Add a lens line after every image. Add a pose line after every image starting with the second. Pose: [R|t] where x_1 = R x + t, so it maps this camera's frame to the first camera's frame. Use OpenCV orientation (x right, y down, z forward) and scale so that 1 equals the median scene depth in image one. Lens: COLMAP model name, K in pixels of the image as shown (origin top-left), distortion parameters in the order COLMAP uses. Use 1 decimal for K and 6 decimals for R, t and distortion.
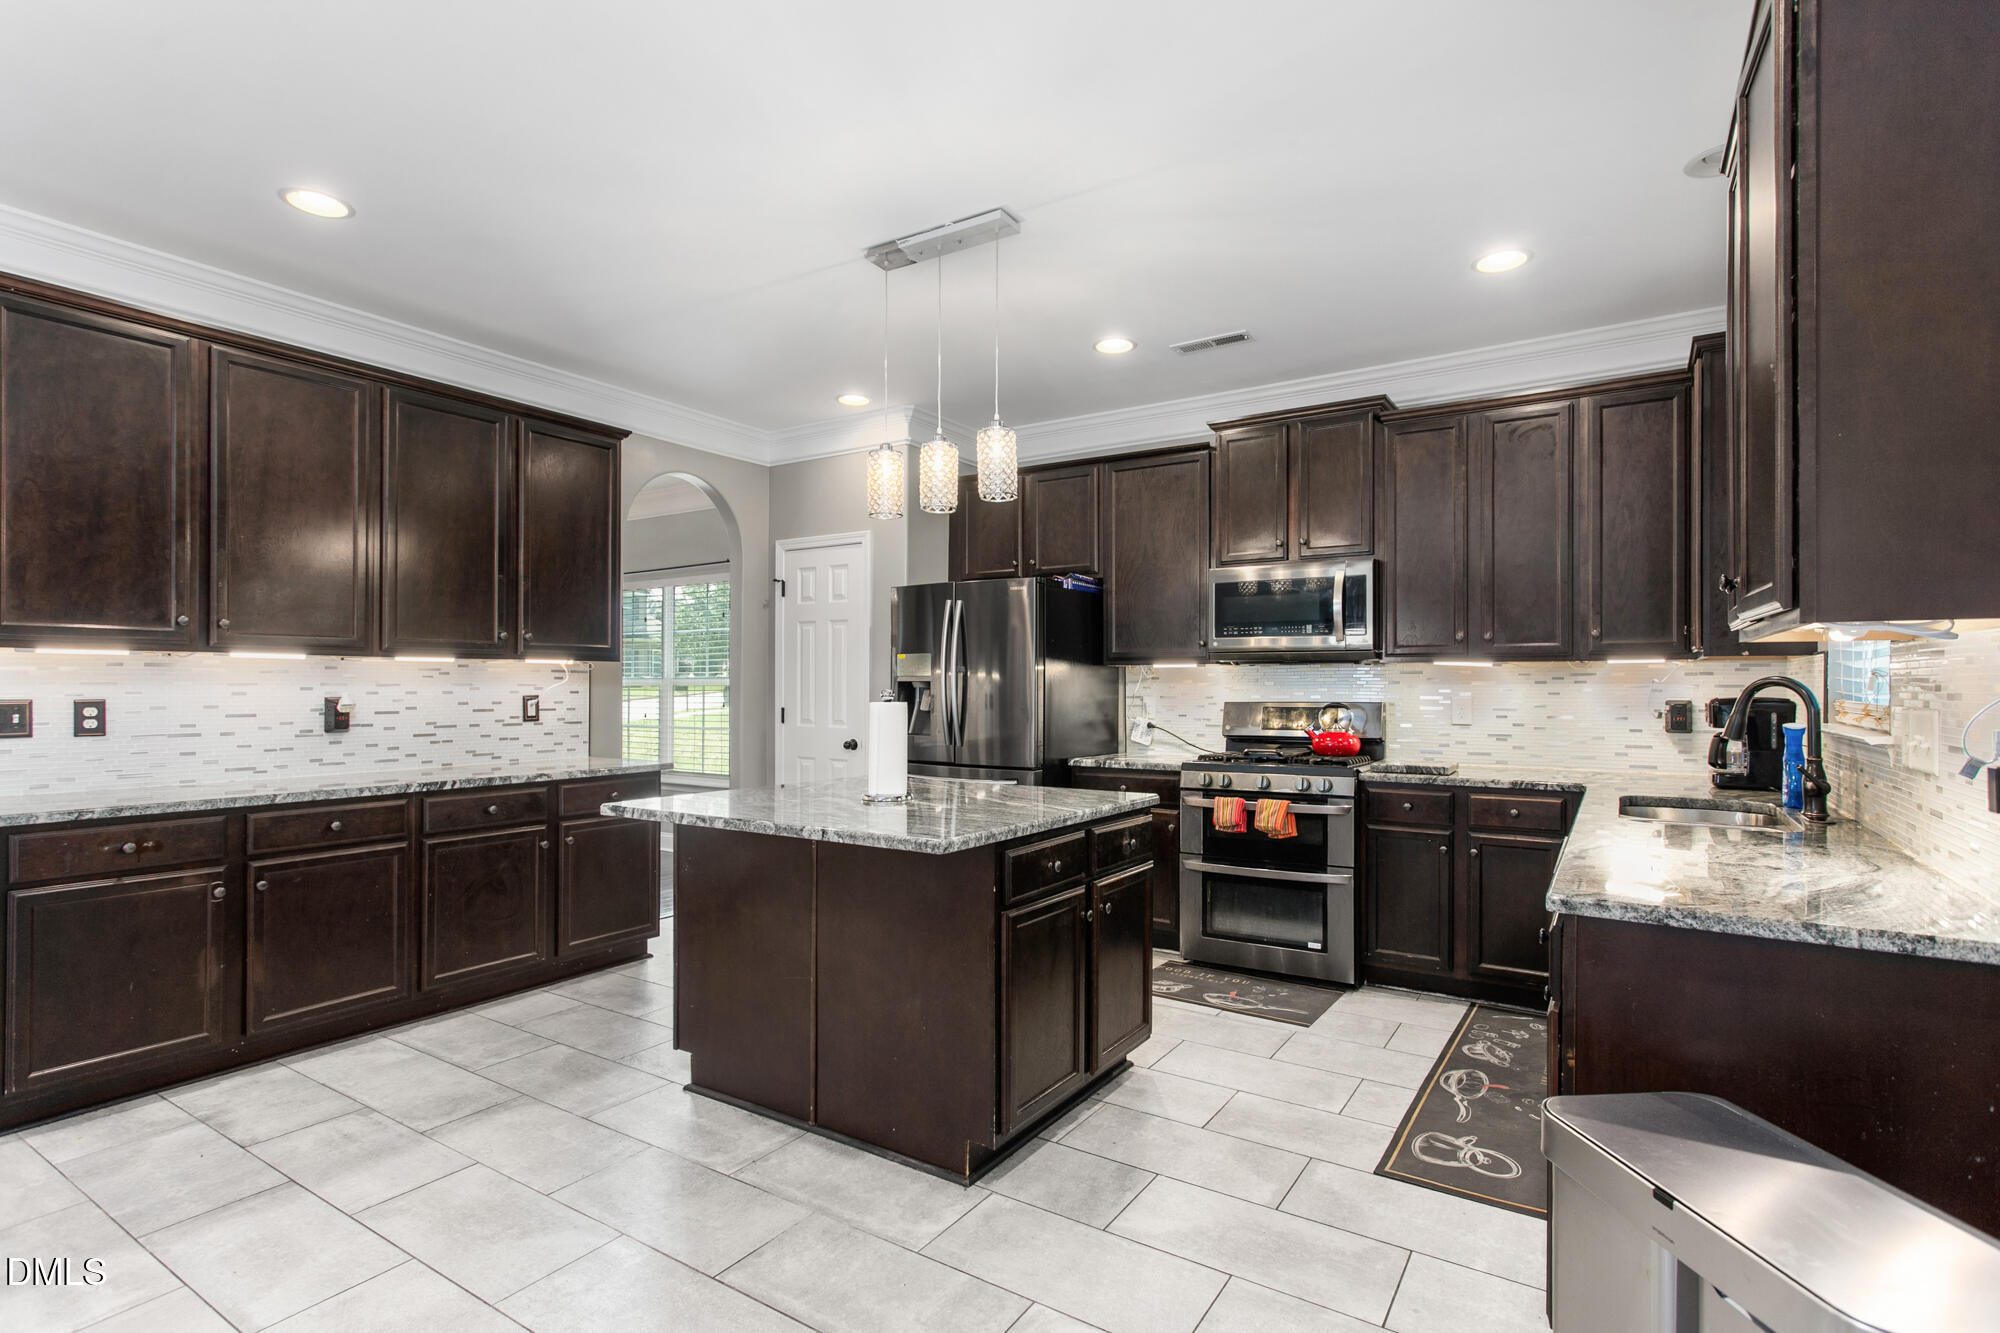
lens RADIAL K [[967.1, 0, 1006.8], [0, 967.1, 681.0], [0, 0, 1]] dist [-0.001801, 0.000293]
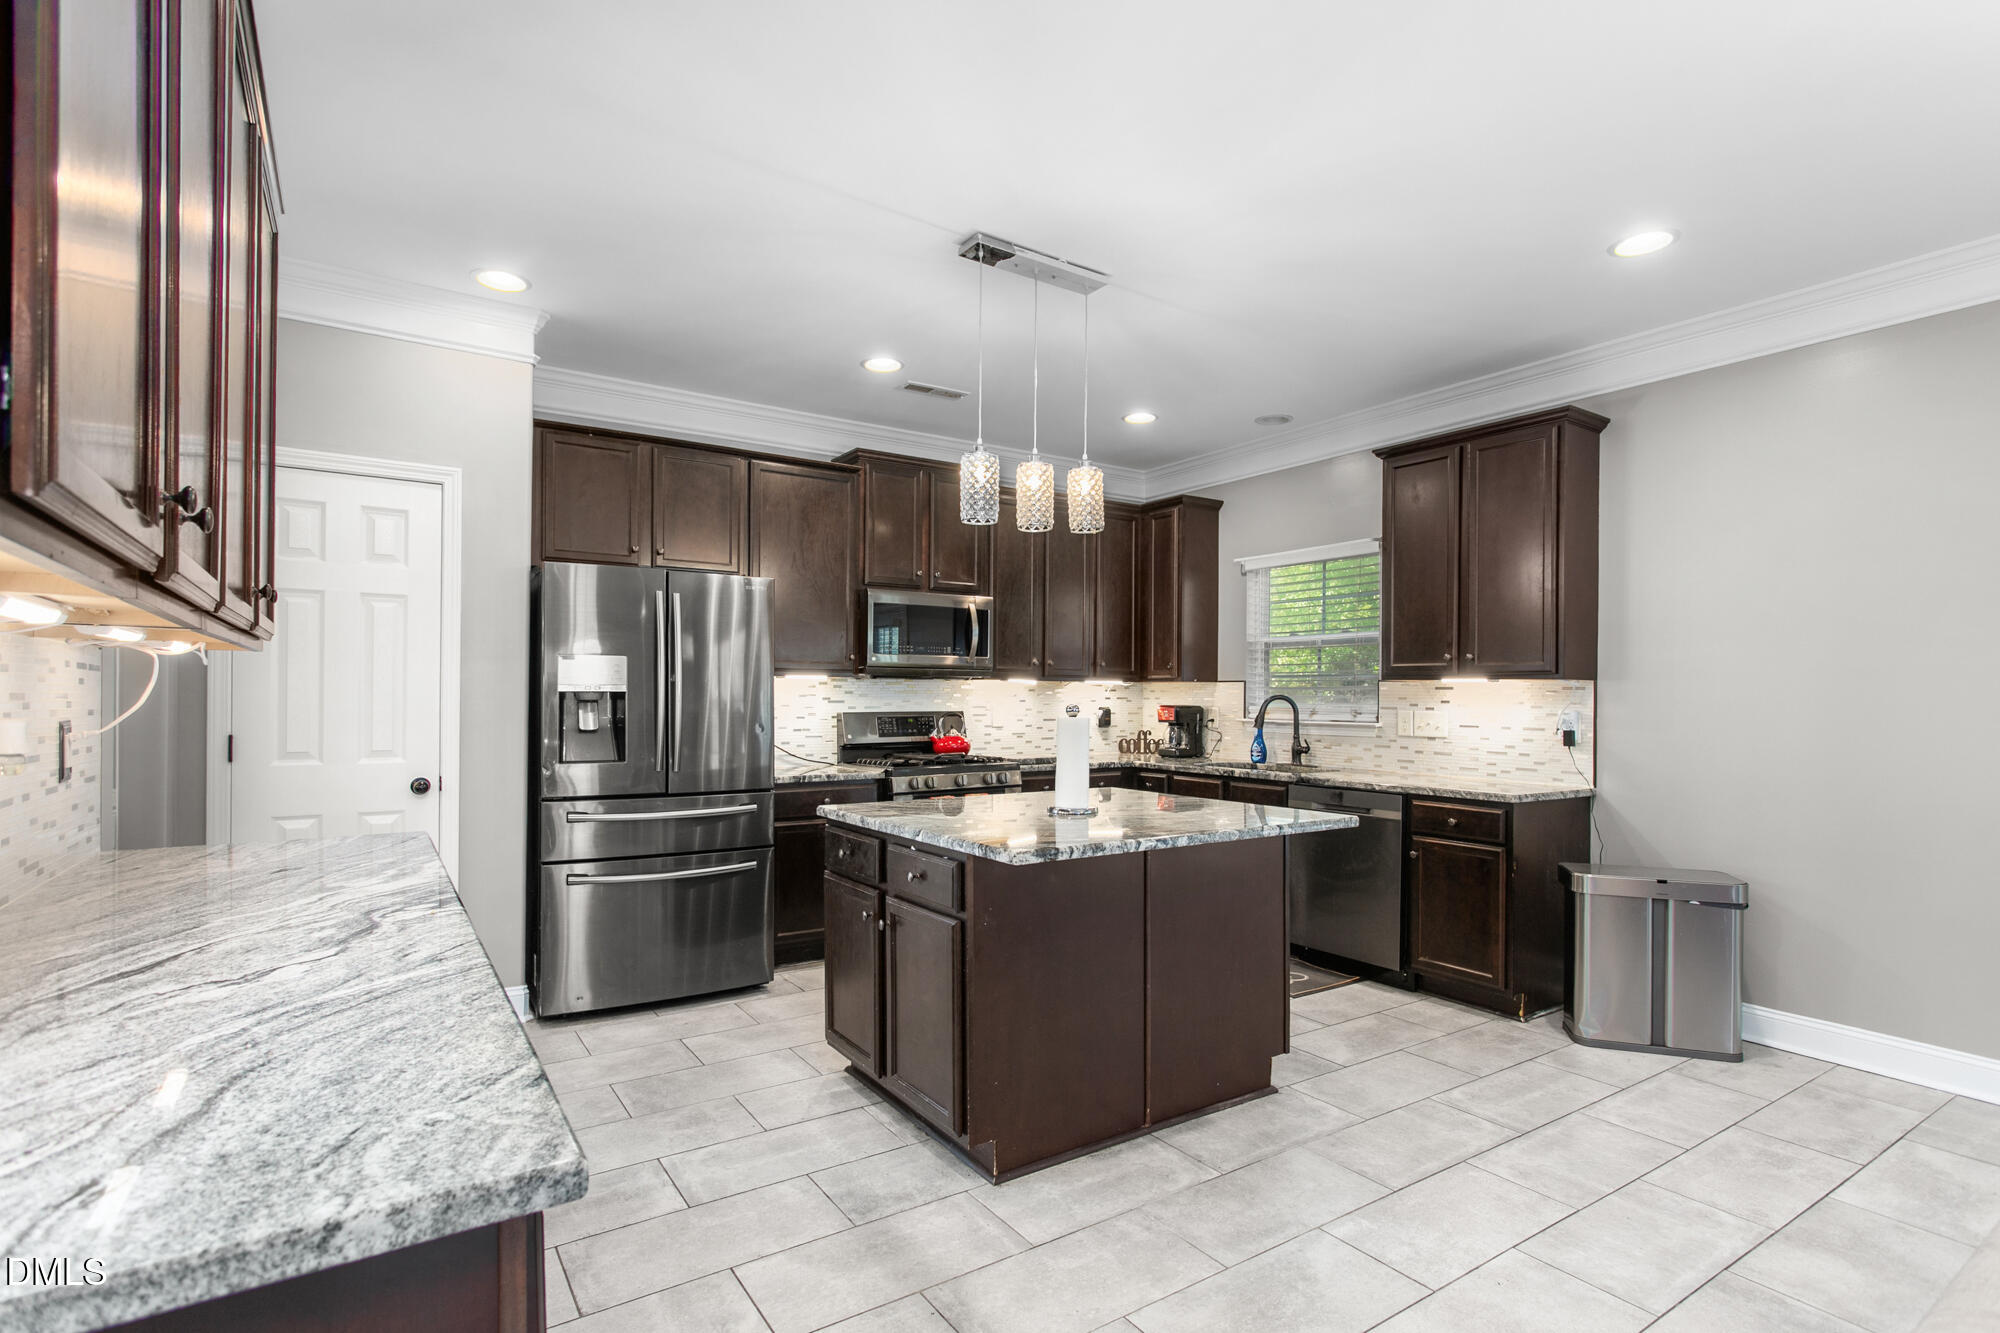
lens RADIAL K [[980.1, 0, 1015.7], [0, 980.1, 692.3], [0, 0, 1]] dist [-0.001813, 0.000006]
pose [[0.391488, 0.003787, 0.920175, -0.790797], [-0.008948, 0.999960, -0.000308, -0.002359], [-0.920140, -0.008113, 0.391506, 0.467996]]
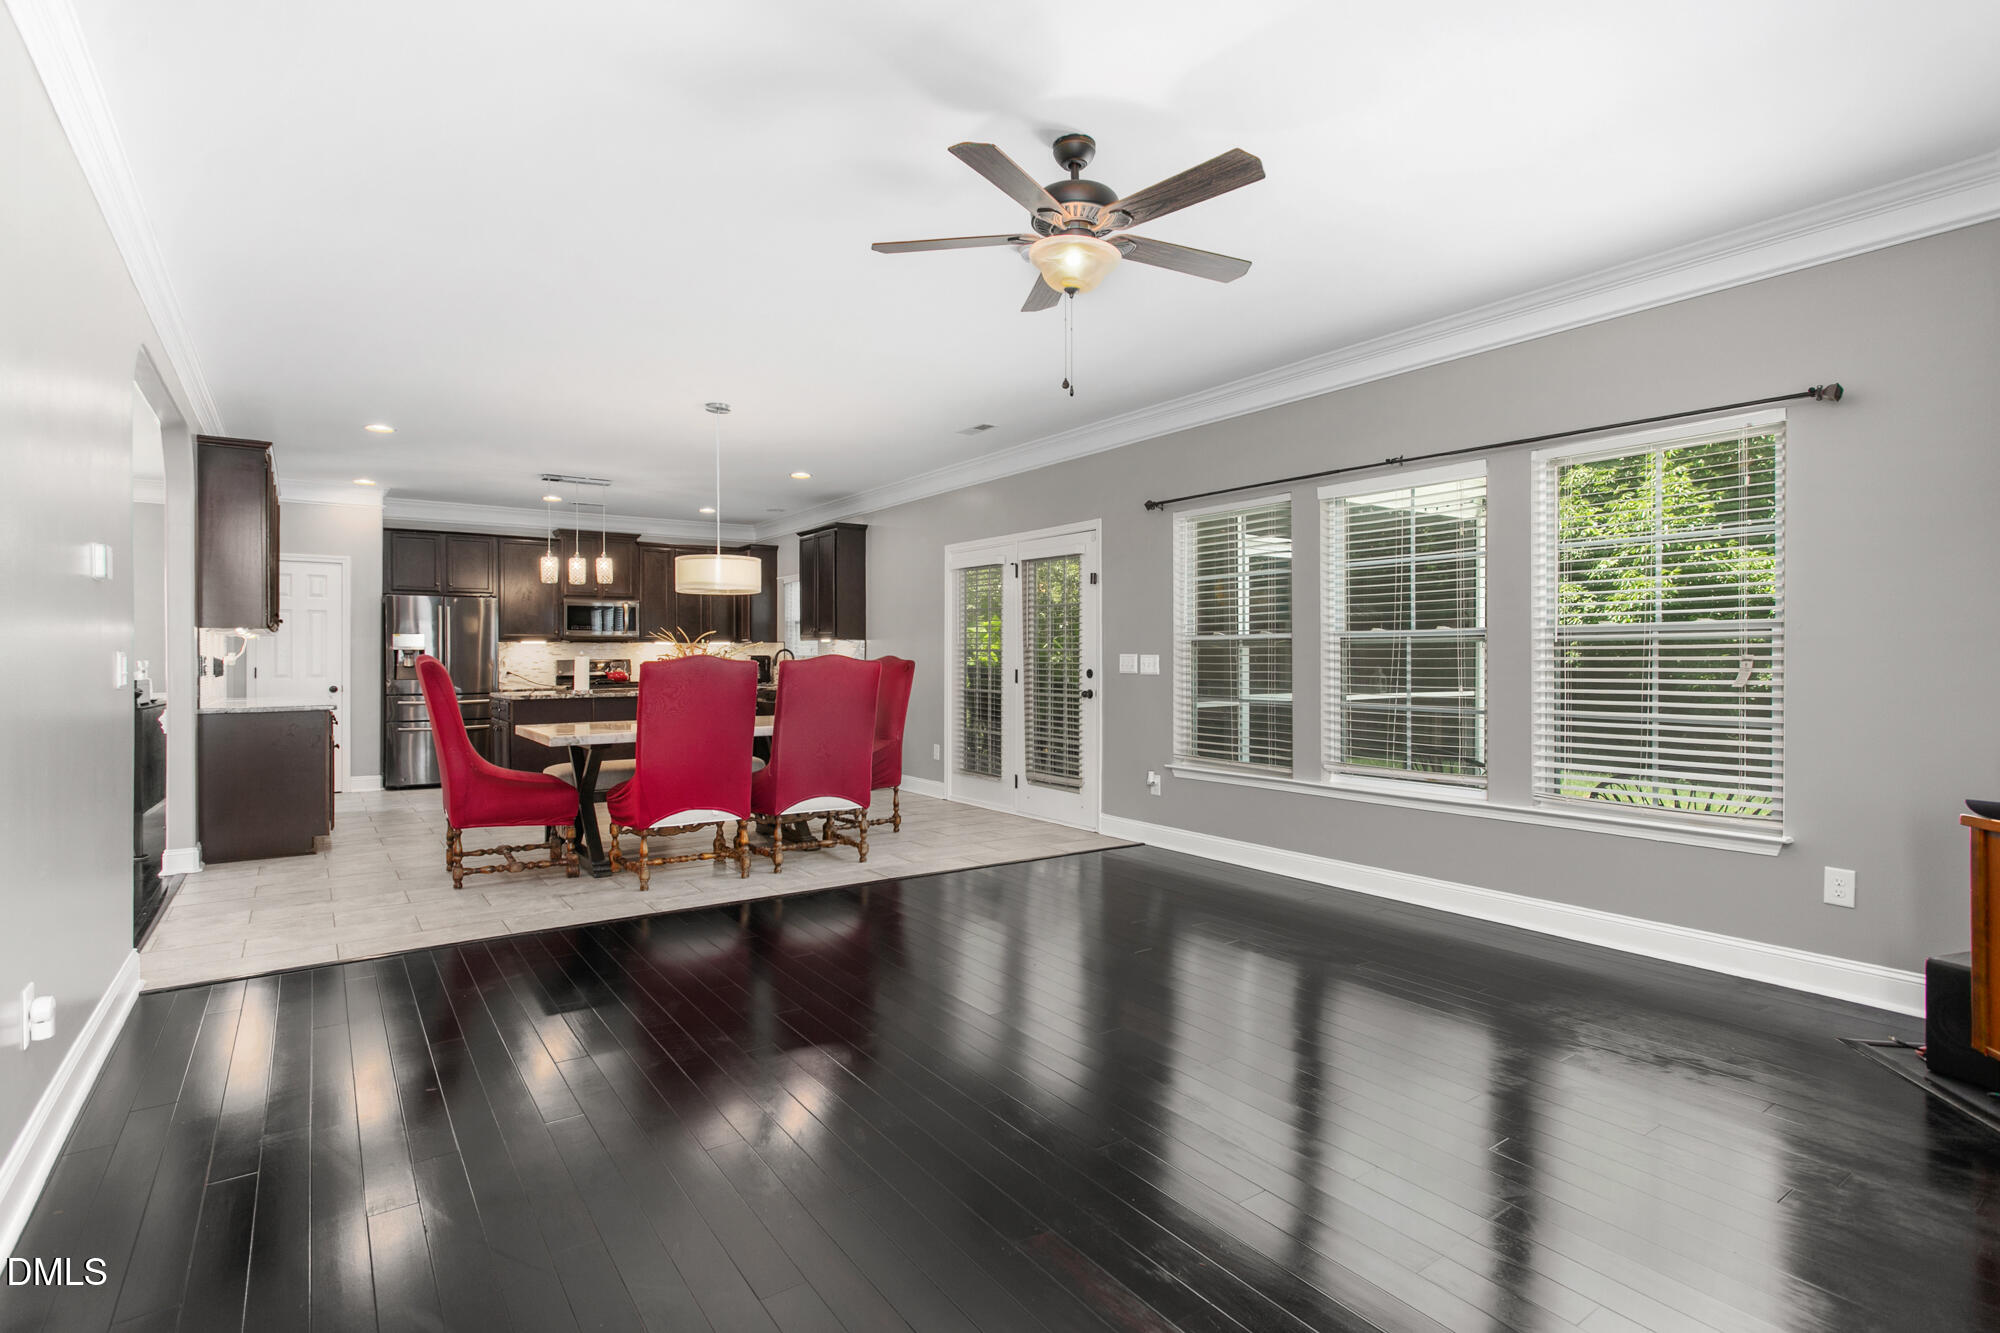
lens RADIAL K [[970.9, 0, 973.9], [0, 970.9, 654.8], [0, 0, 1]] dist [0.023921, 0.000103]
pose [[0.383708, -0.004447, 0.923444, -1.586643], [0.005436, 0.999982, 0.002556, 0.011231], [-0.923438, 0.004039, 0.383726, -0.740810]]
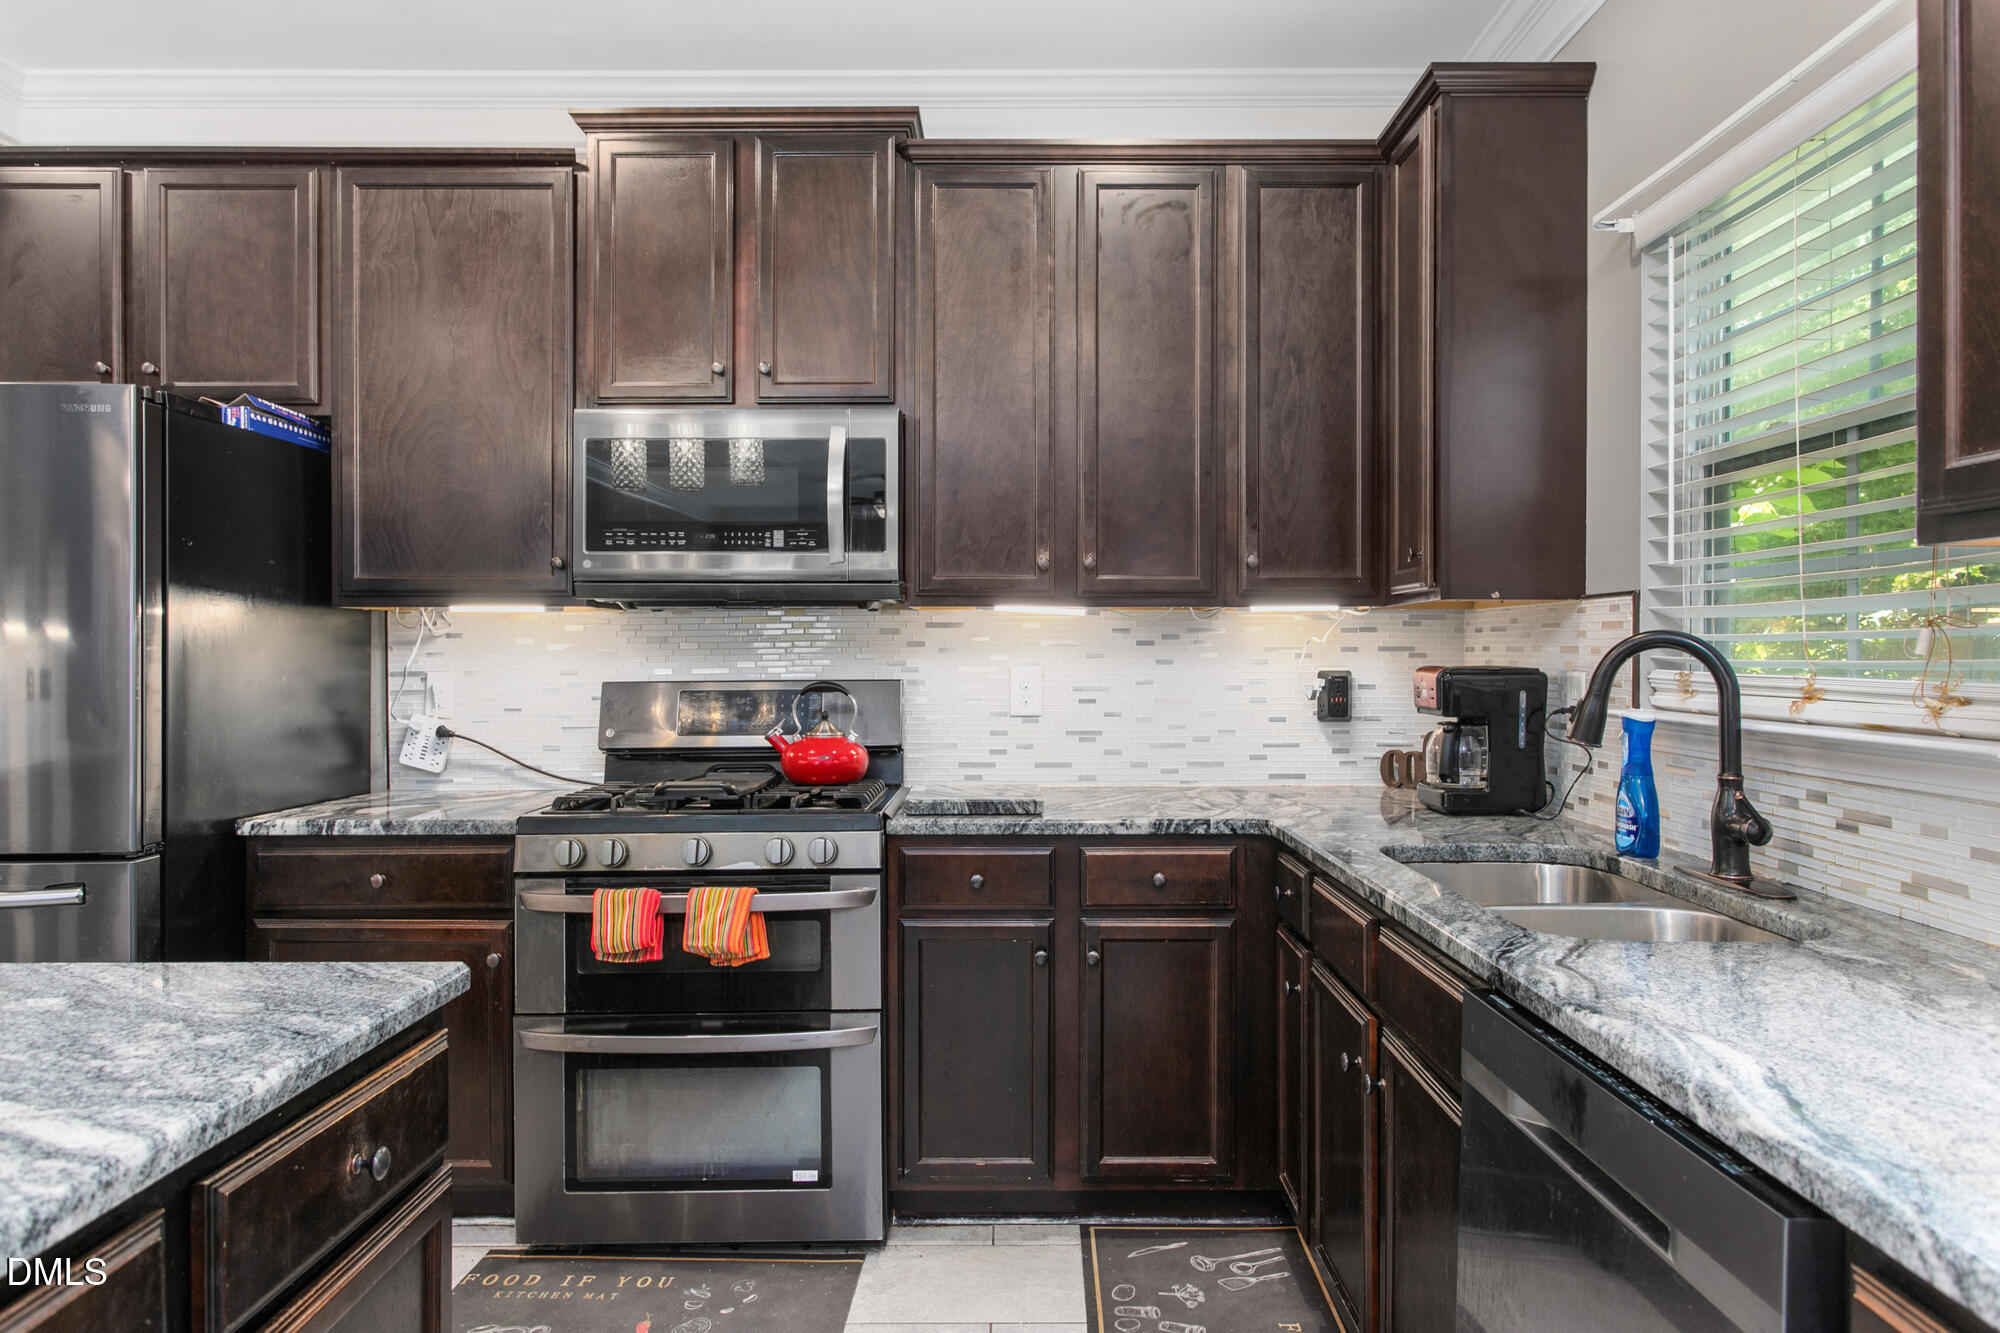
lens RADIAL K [[1245.0, 0, 1010.9], [0, 1245.0, 651.7], [0, 0, 1]] dist [-0.004710, -0.001550]
pose [[0.839381, -0.002765, 0.543536, 0.059274], [0.000122, 0.999988, 0.004898, 0.002913], [-0.543543, -0.004045, 0.839372, 0.392907]]
